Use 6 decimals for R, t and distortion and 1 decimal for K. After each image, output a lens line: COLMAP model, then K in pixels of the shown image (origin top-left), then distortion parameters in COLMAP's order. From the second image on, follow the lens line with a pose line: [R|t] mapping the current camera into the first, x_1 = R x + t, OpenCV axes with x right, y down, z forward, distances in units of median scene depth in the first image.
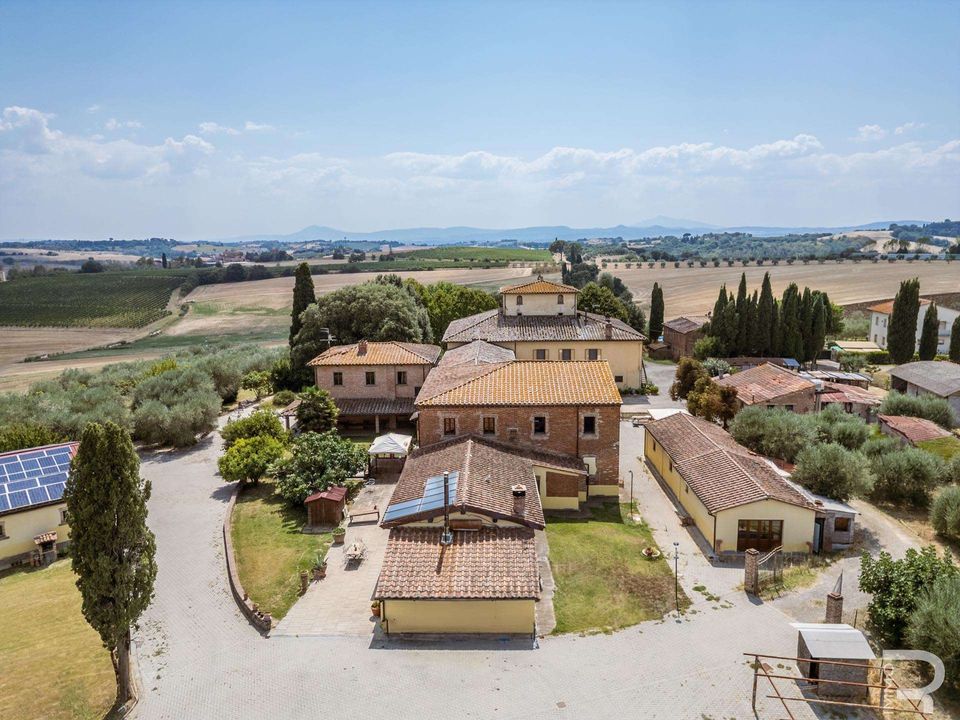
lens RADIAL K [[676.3, 0, 476.5], [0, 676.3, 355.1], [0, 0, 1]] dist [0.063867, -0.070971]
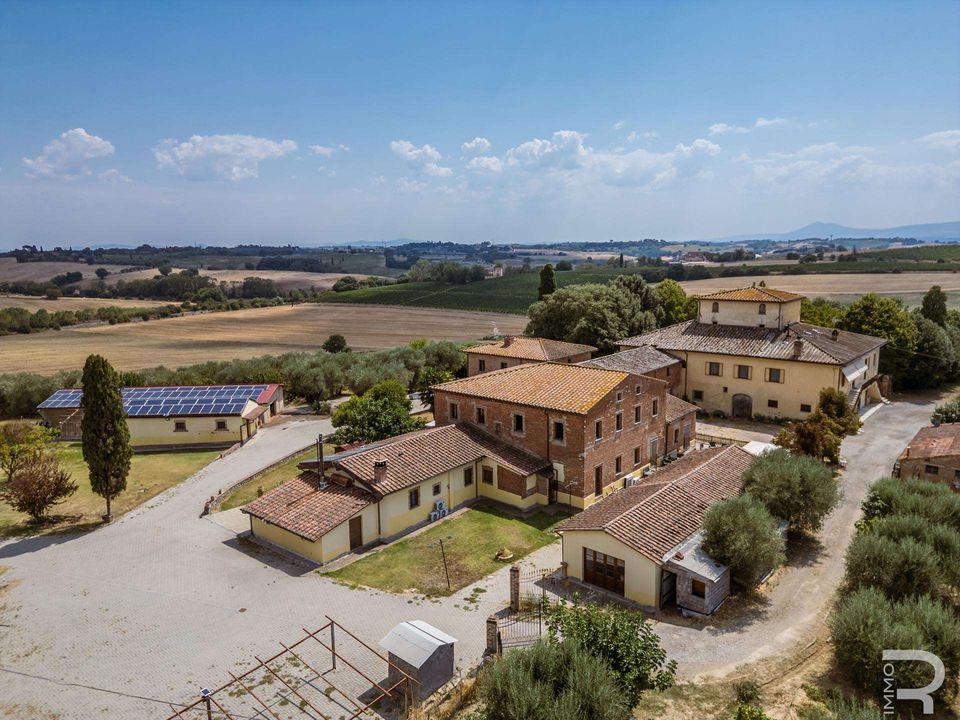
lens RADIAL K [[676.3, 0, 476.5], [0, 676.3, 355.1], [0, 0, 1]] dist [0.063867, -0.070971]
pose [[0.768243, 0.100339, -0.632246, 0.433179], [-0.100103, 0.994320, 0.036166, -0.019785], [0.632283, 0.035506, 0.773923, 0.094006]]
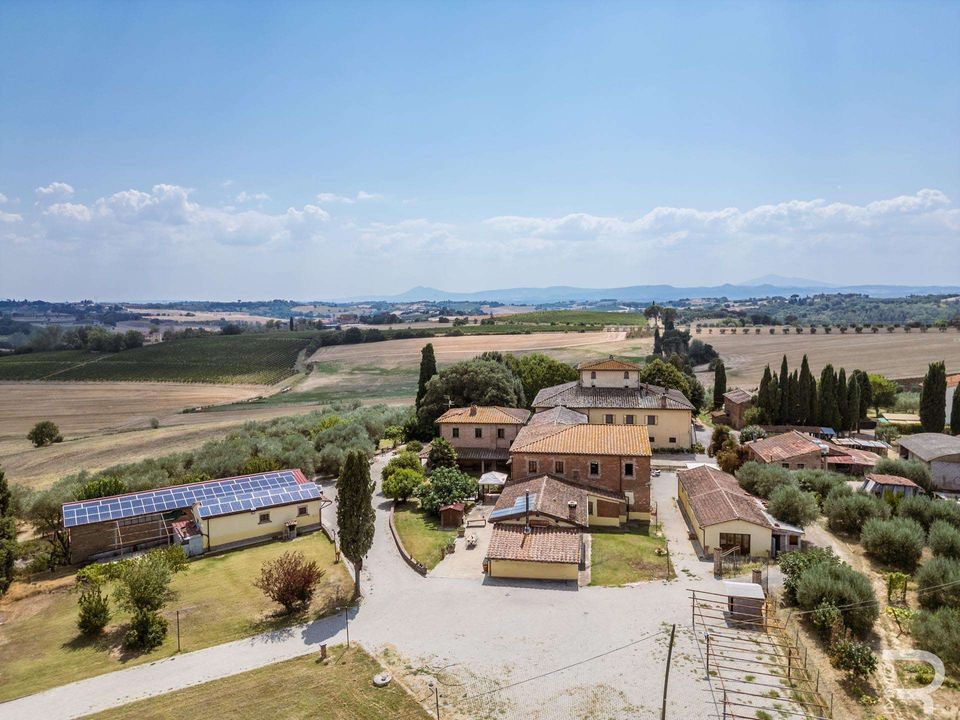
lens RADIAL K [[676.3, 0, 476.5], [0, 676.3, 355.1], [0, 0, 1]] dist [0.063867, -0.070971]
pose [[0.989545, 0.011211, -0.143791, 0.030850], [-0.023472, 0.996201, -0.083861, -0.007483], [0.142305, 0.086359, 0.986048, -0.320054]]
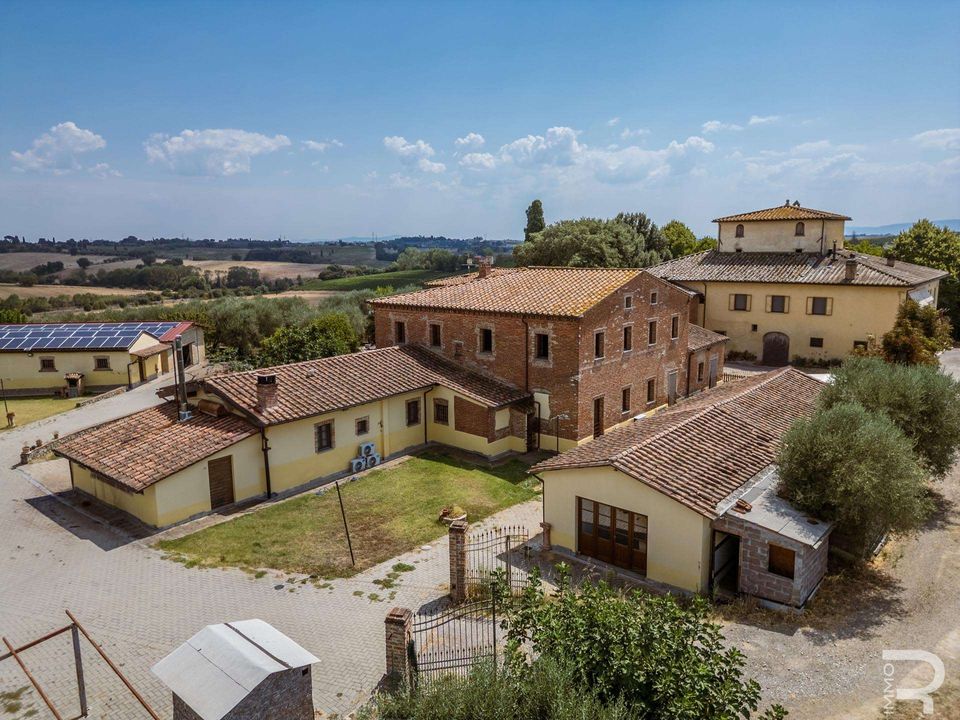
lens RADIAL K [[674.4, 0, 480.0], [0, 674.4, 360.0], [0, 0, 1]] dist [0.061826, -0.063928]
pose [[0.777386, 0.109013, -0.619506, 0.341888], [-0.103002, 0.993636, 0.045595, 0.057738], [0.620533, 0.028365, 0.783667, 0.263734]]
